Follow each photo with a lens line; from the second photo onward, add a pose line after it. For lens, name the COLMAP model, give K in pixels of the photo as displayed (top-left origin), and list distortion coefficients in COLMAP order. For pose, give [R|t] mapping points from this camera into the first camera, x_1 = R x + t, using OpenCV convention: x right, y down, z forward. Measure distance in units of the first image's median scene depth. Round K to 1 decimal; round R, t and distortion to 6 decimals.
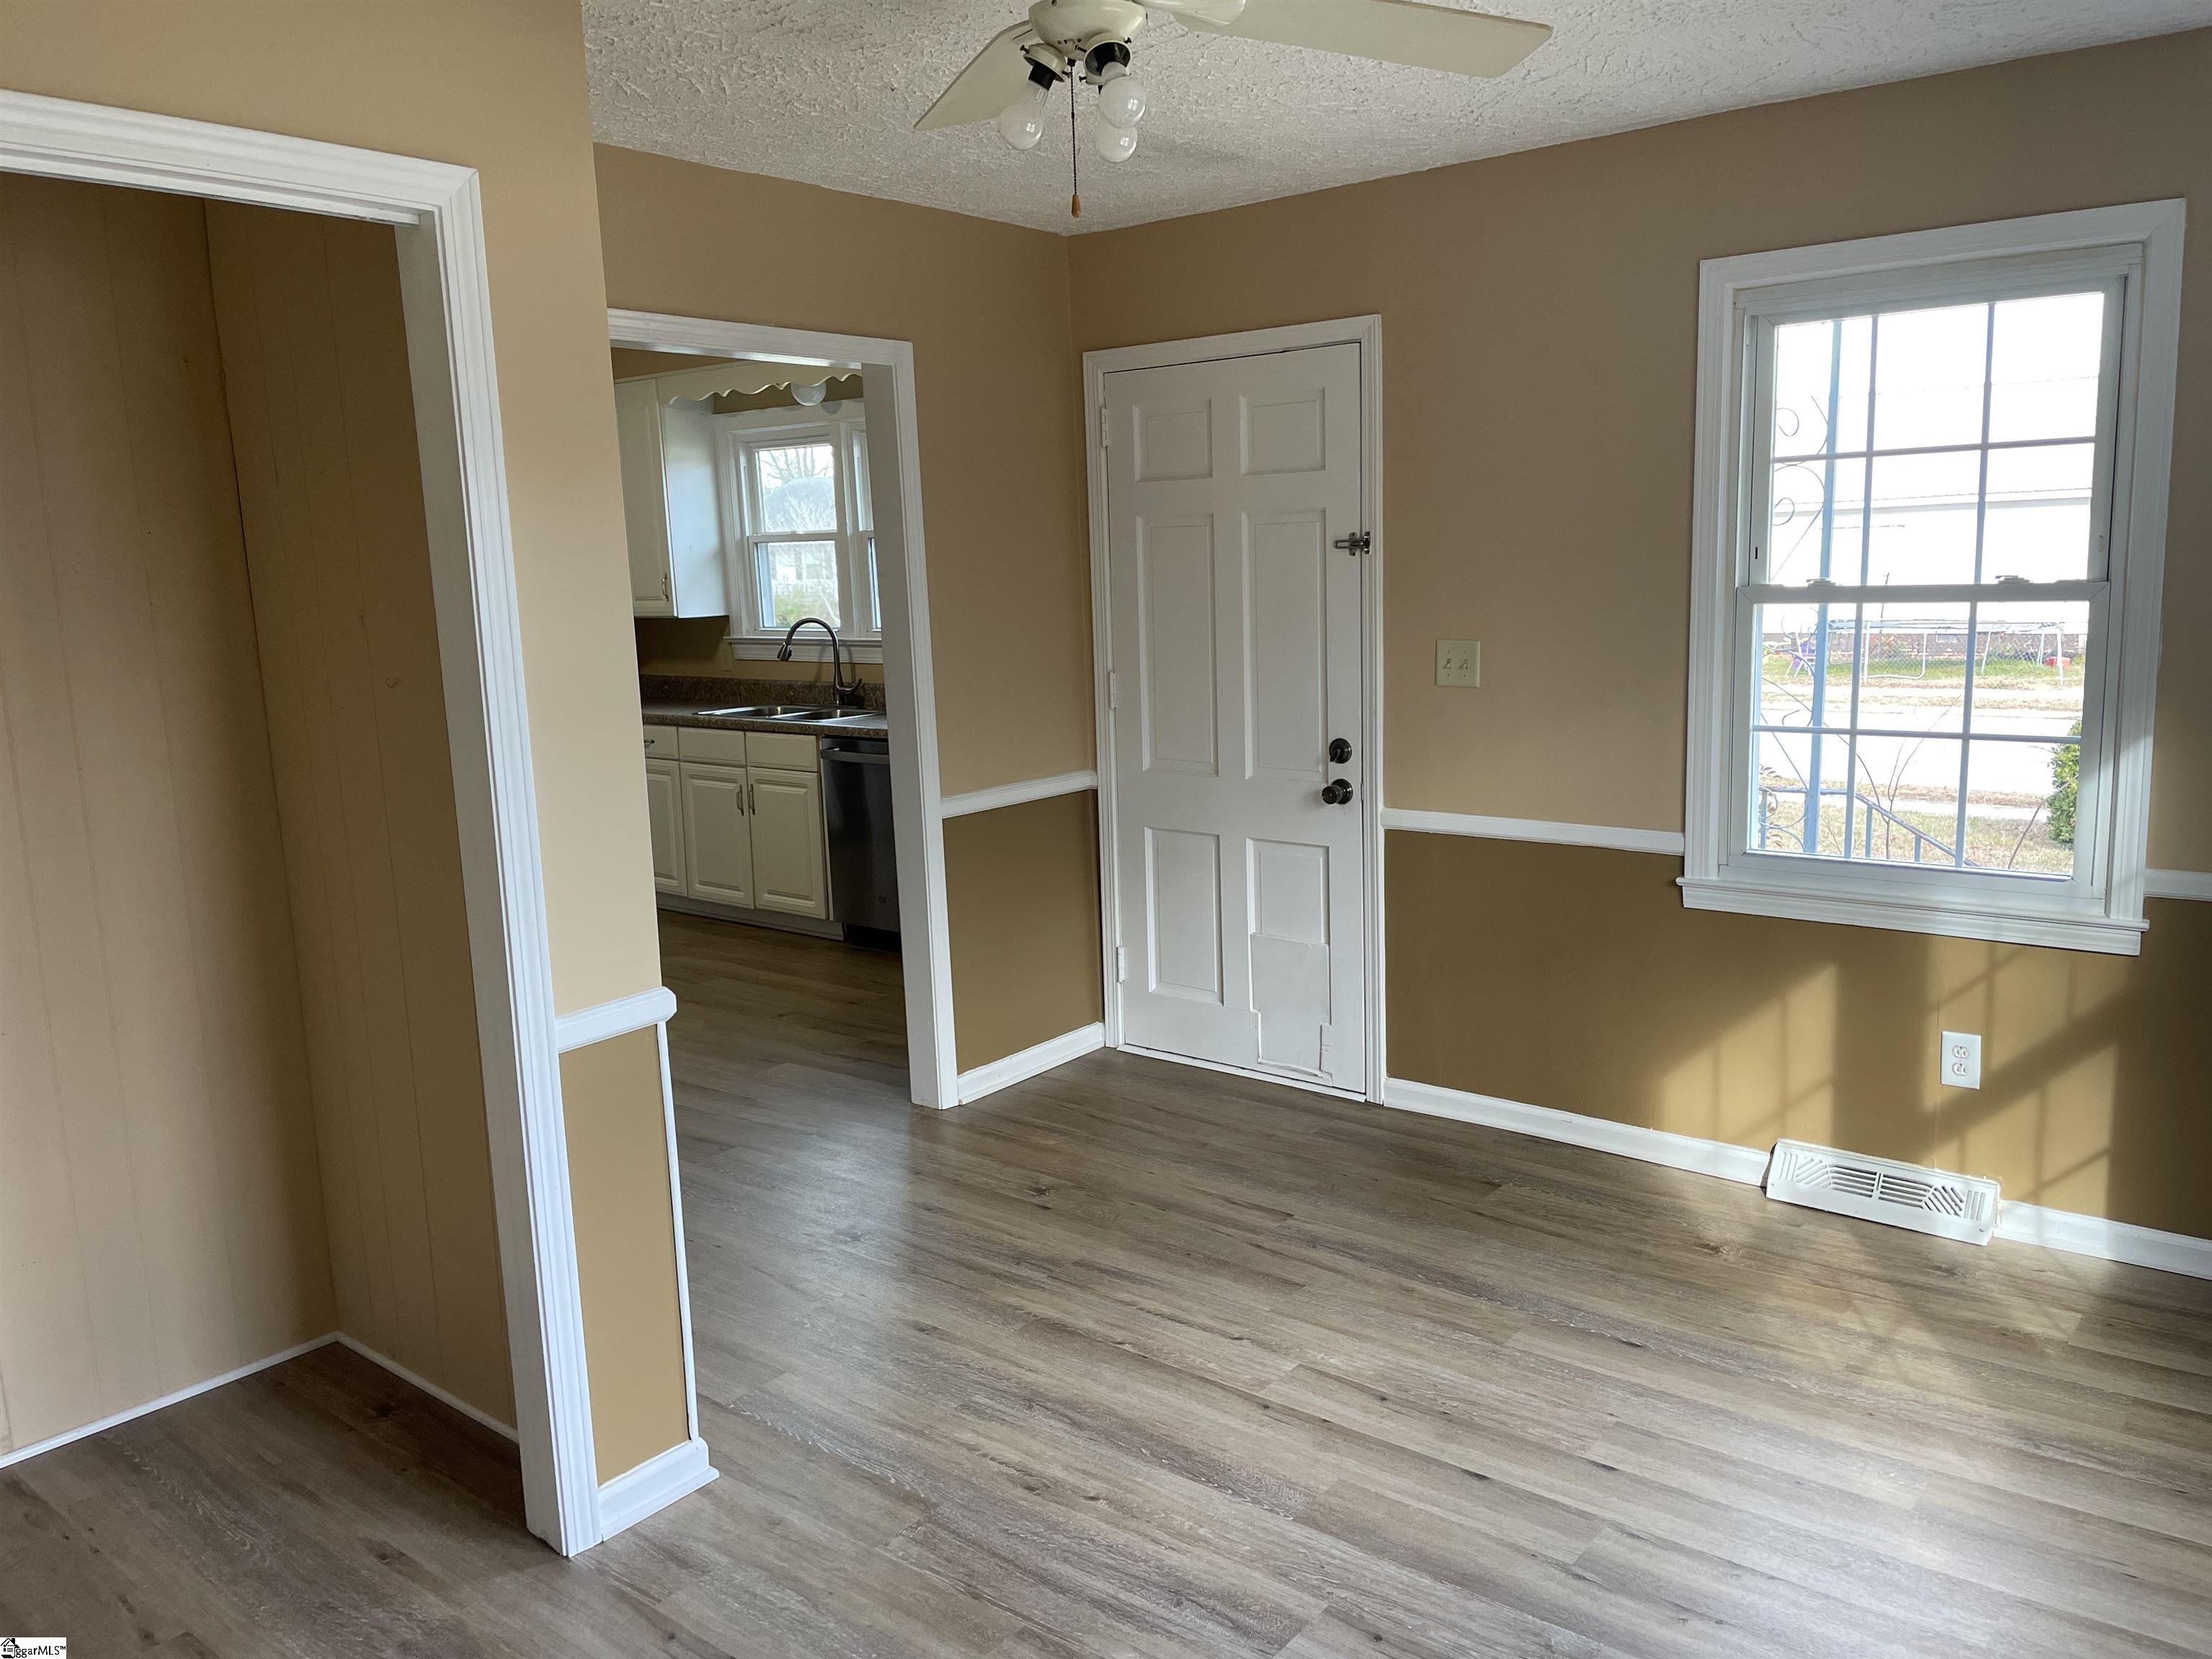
lens RADIAL K [[1694.4, 0, 1112.5], [0, 1694.4, 822.7], [0, 0, 1]] dist [0.101177, -0.120309]
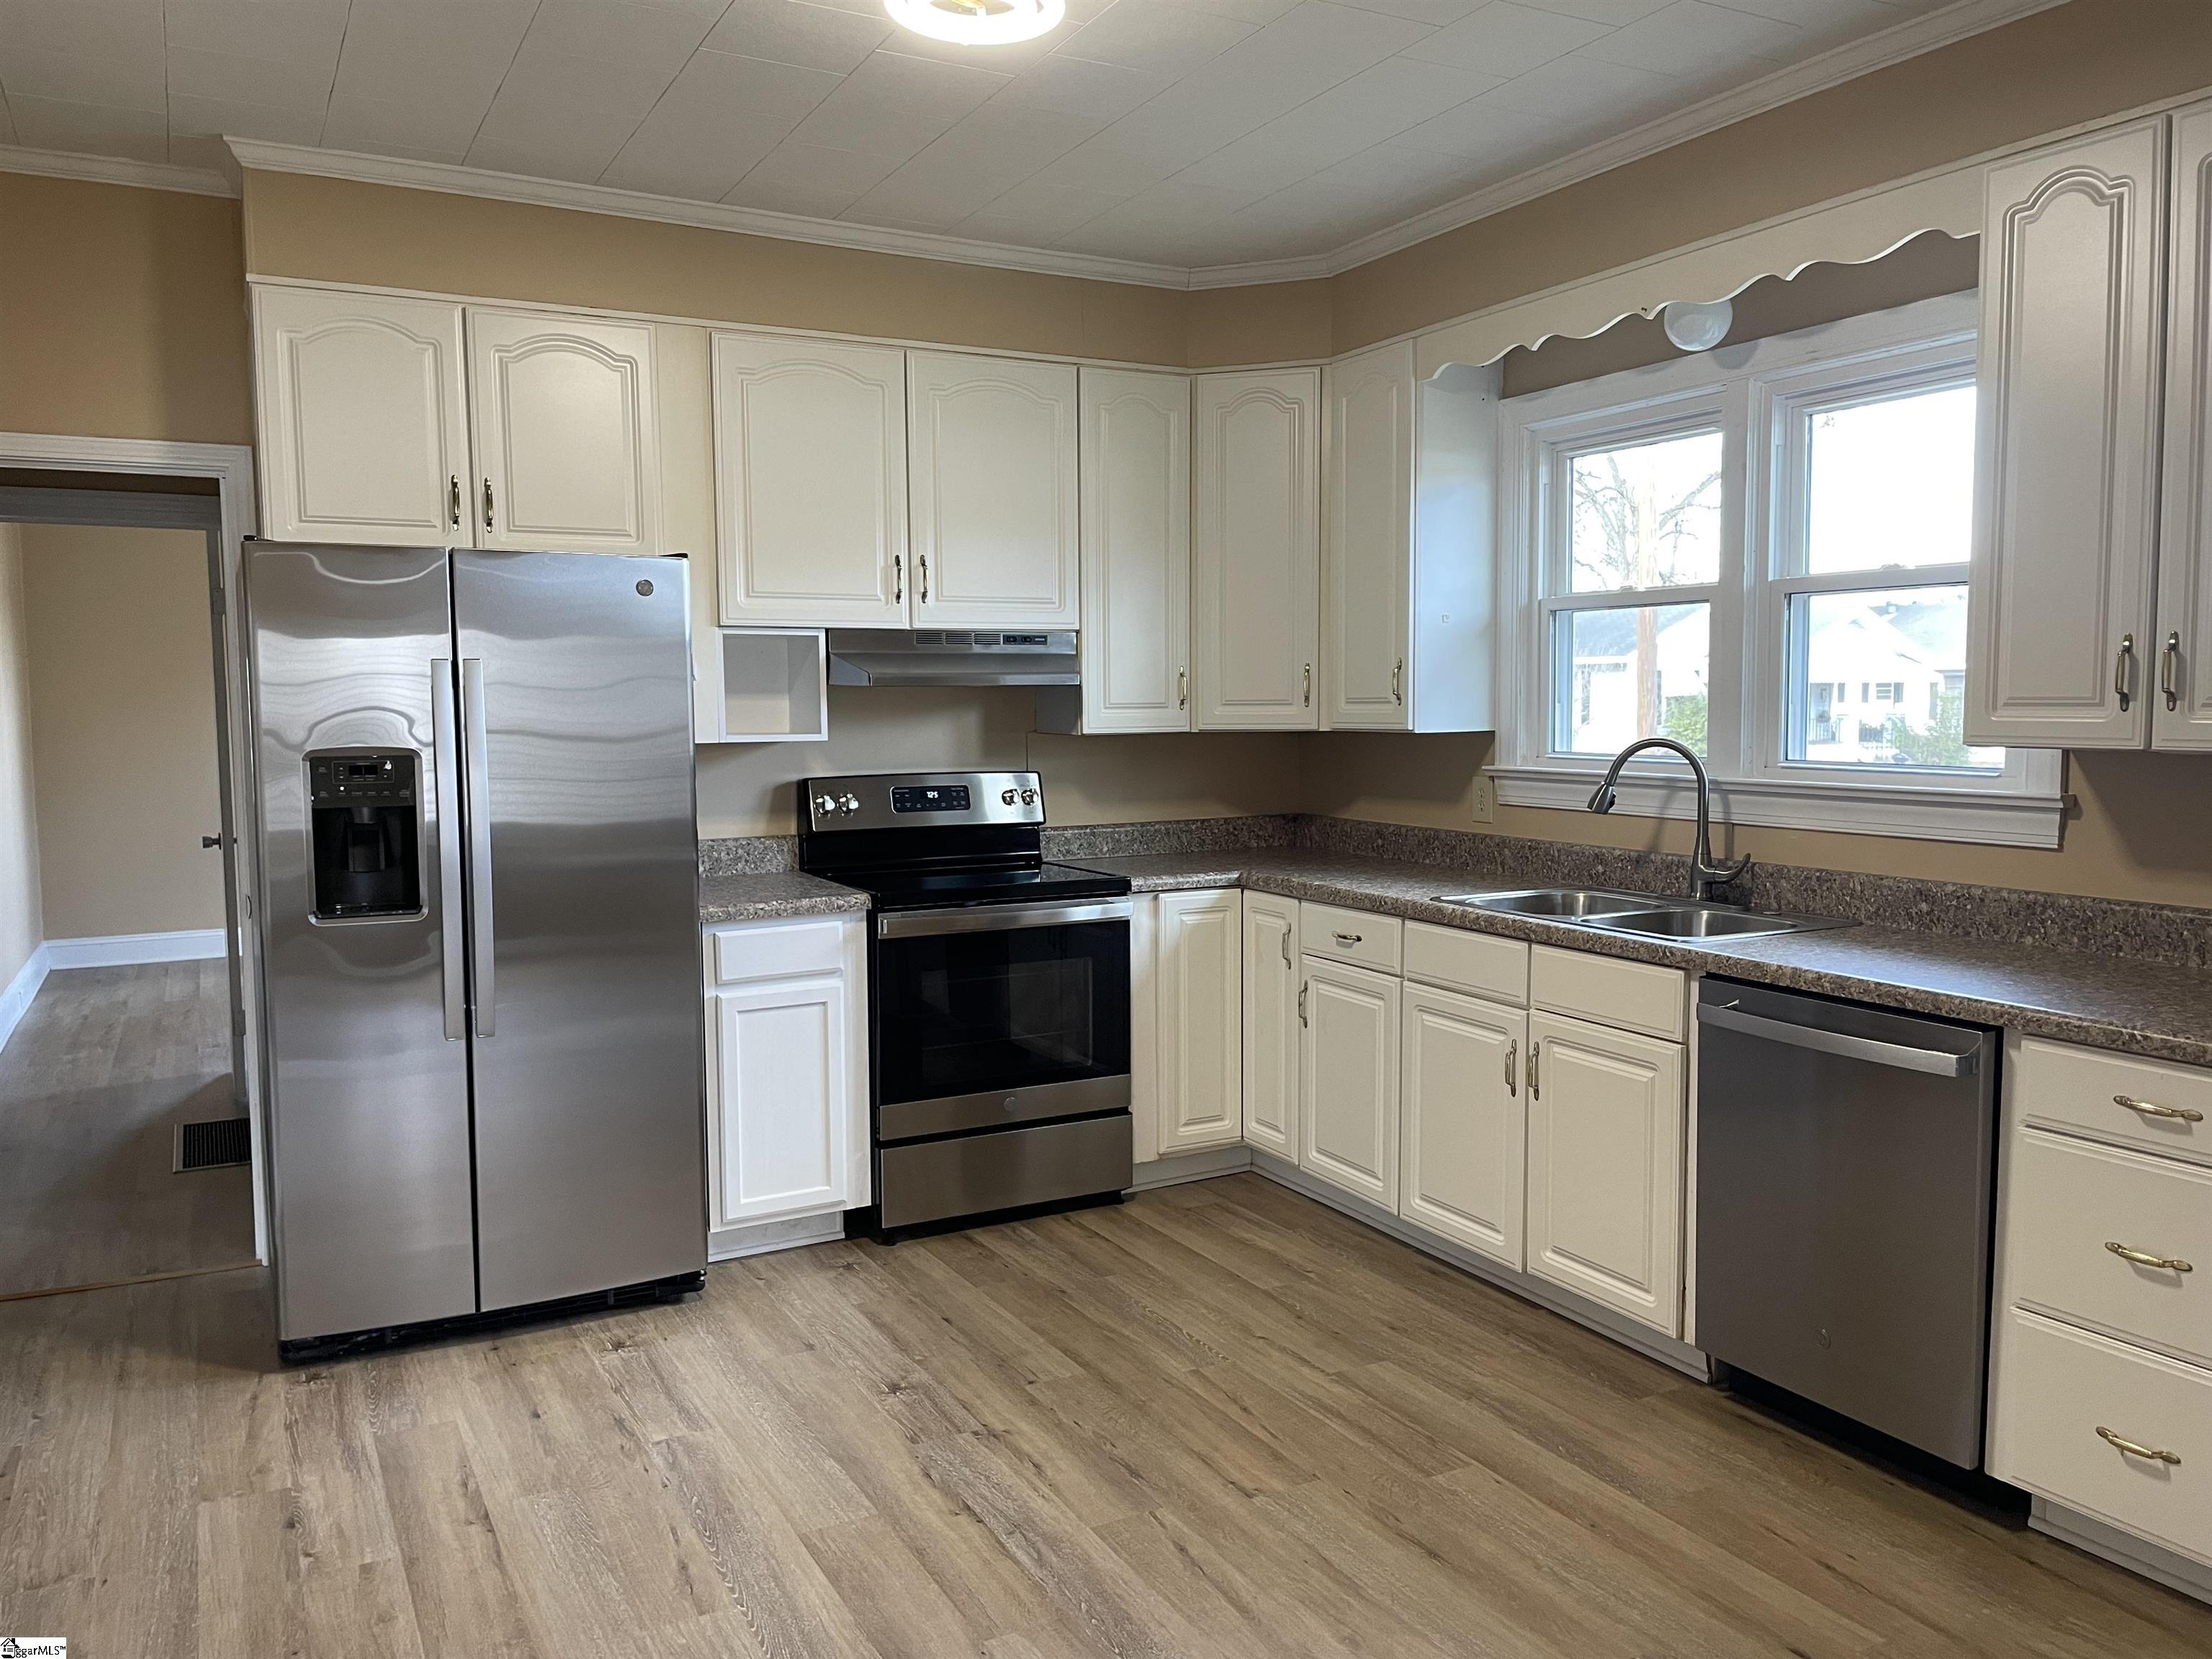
lens RADIAL K [[1694.4, 0, 1112.5], [0, 1694.4, 822.7], [0, 0, 1]] dist [0.101177, -0.120309]
pose [[0.923360, 0.059777, -0.379254, -0.128797], [-0.089618, 0.994075, -0.061505, -0.043402], [0.373330, 0.090779, 0.923246, 0.427021]]
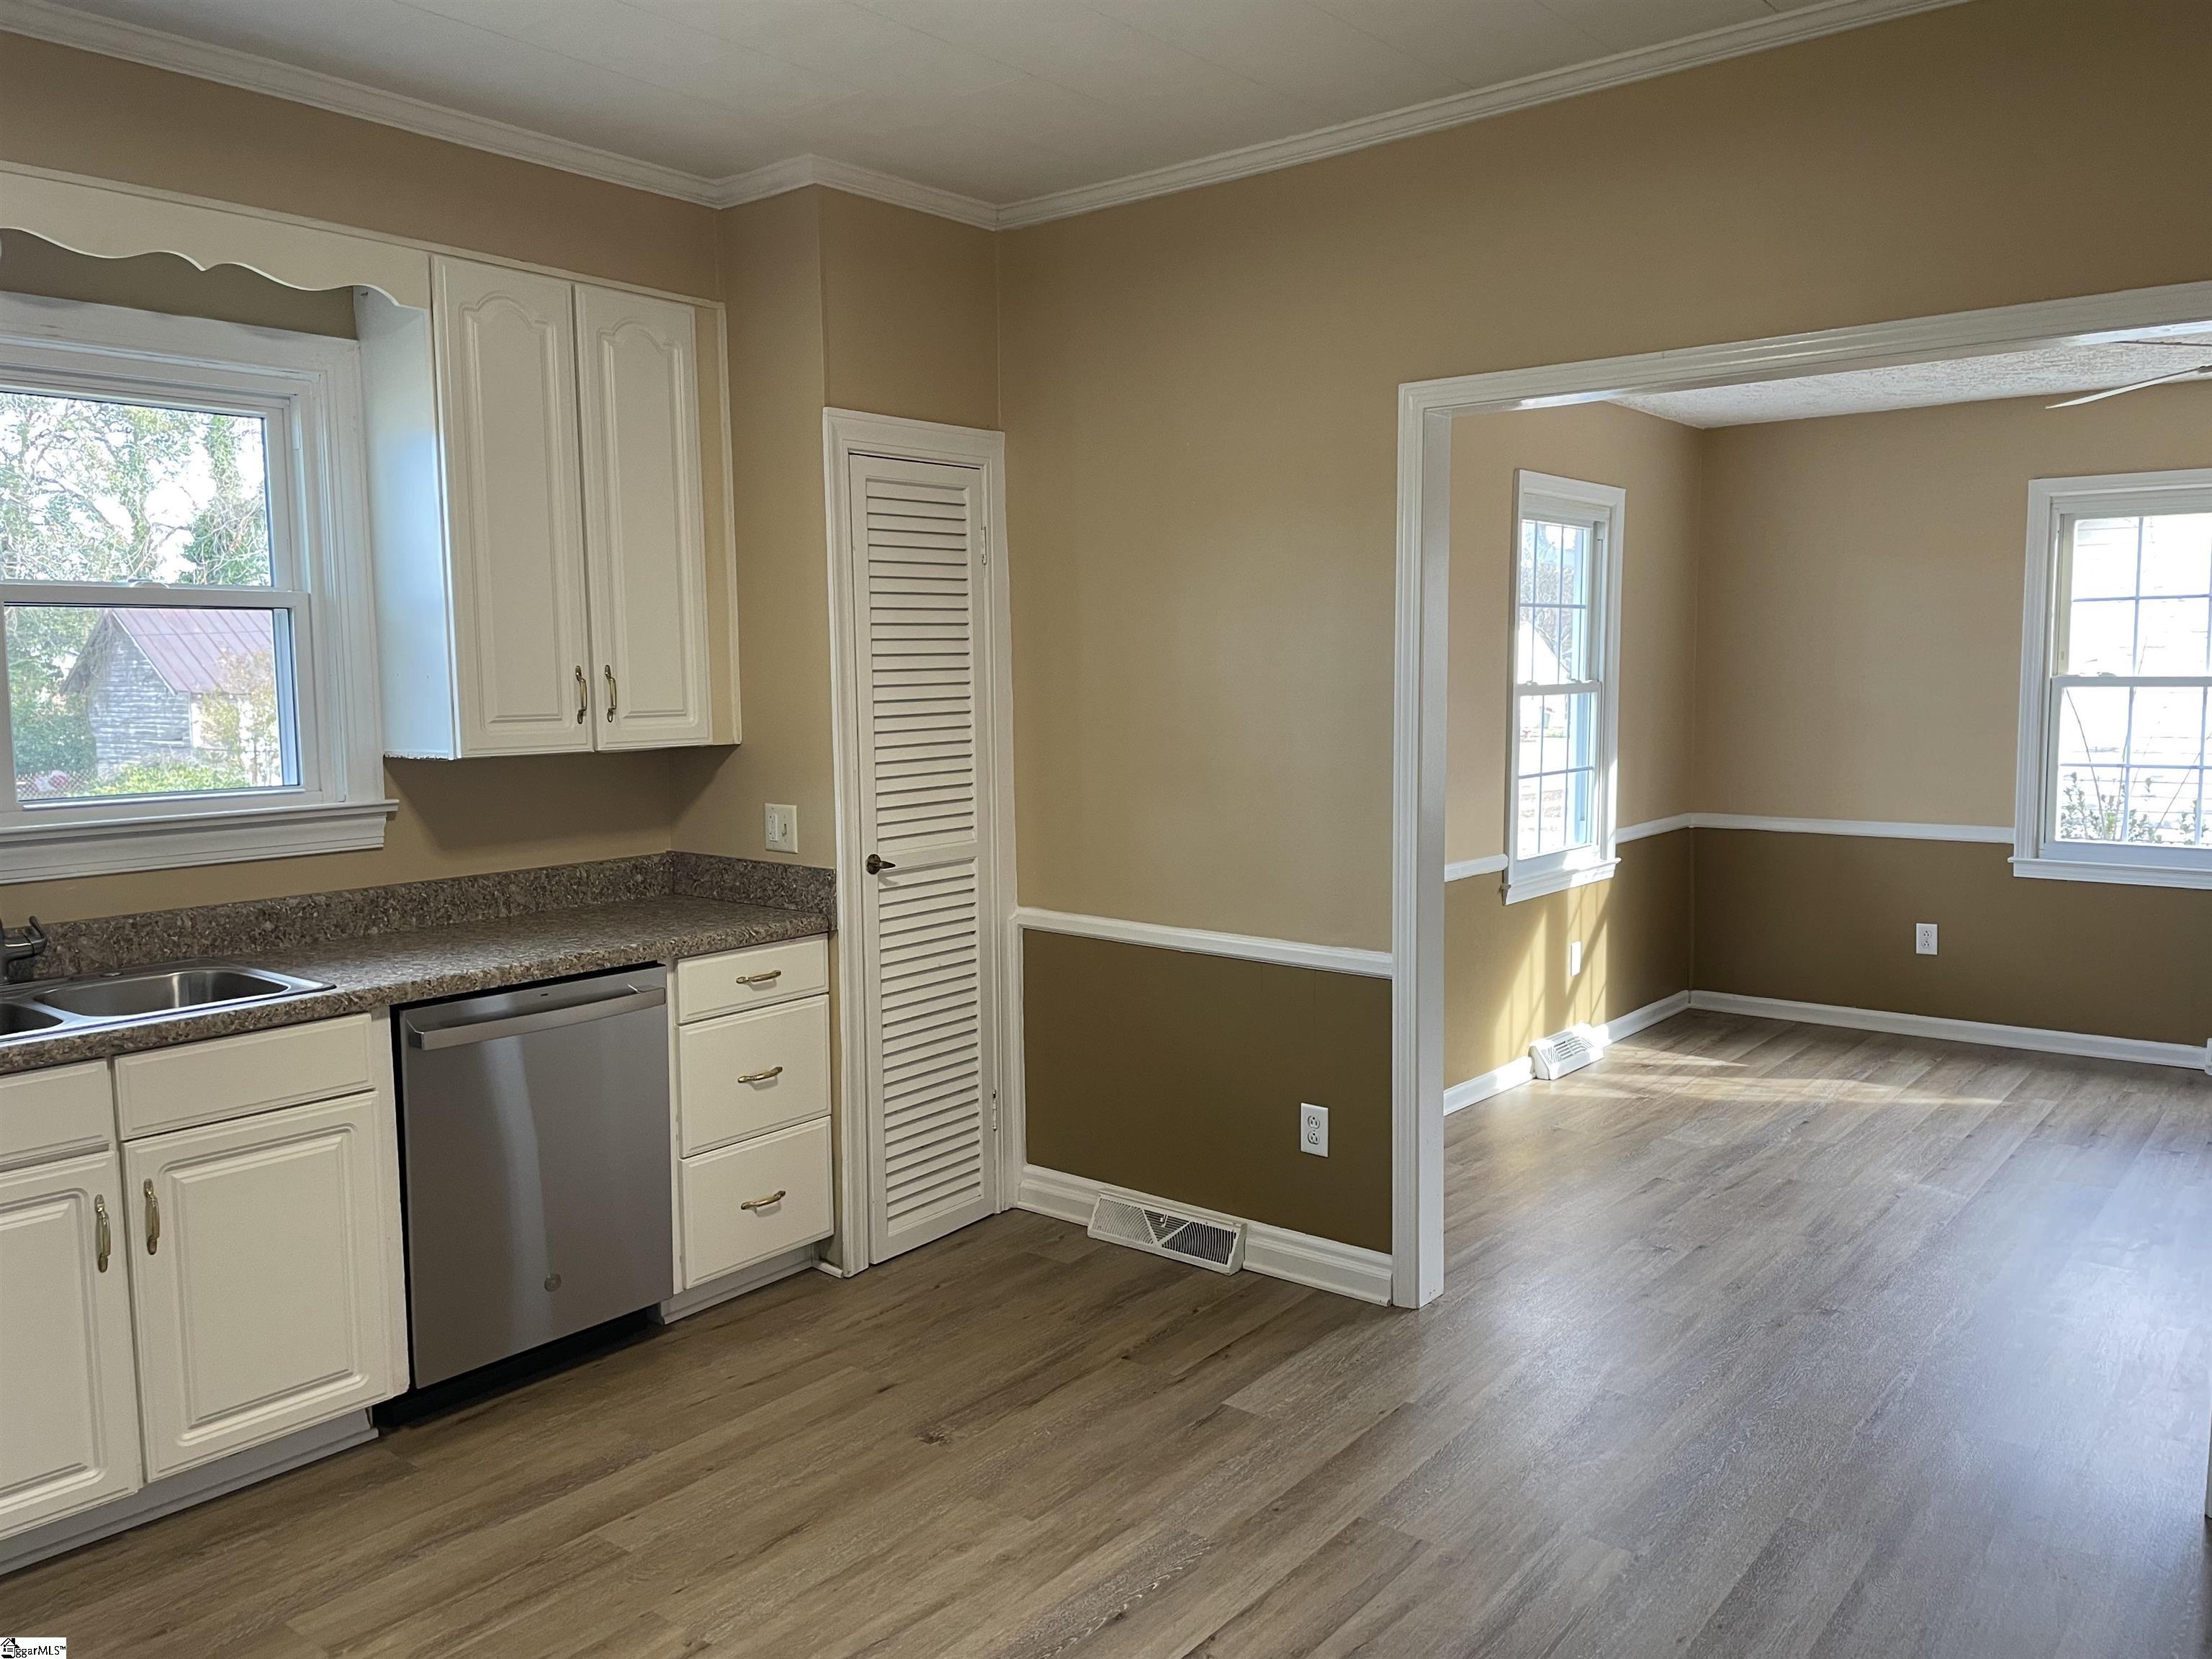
lens RADIAL K [[1694.4, 0, 1112.5], [0, 1694.4, 822.7], [0, 0, 1]] dist [0.101177, -0.120309]
pose [[-0.013296, -0.058465, 0.998201, -0.585834], [0.174404, 0.982851, 0.059889, -0.085761], [-0.984584, 0.174887, -0.002872, 0.715109]]
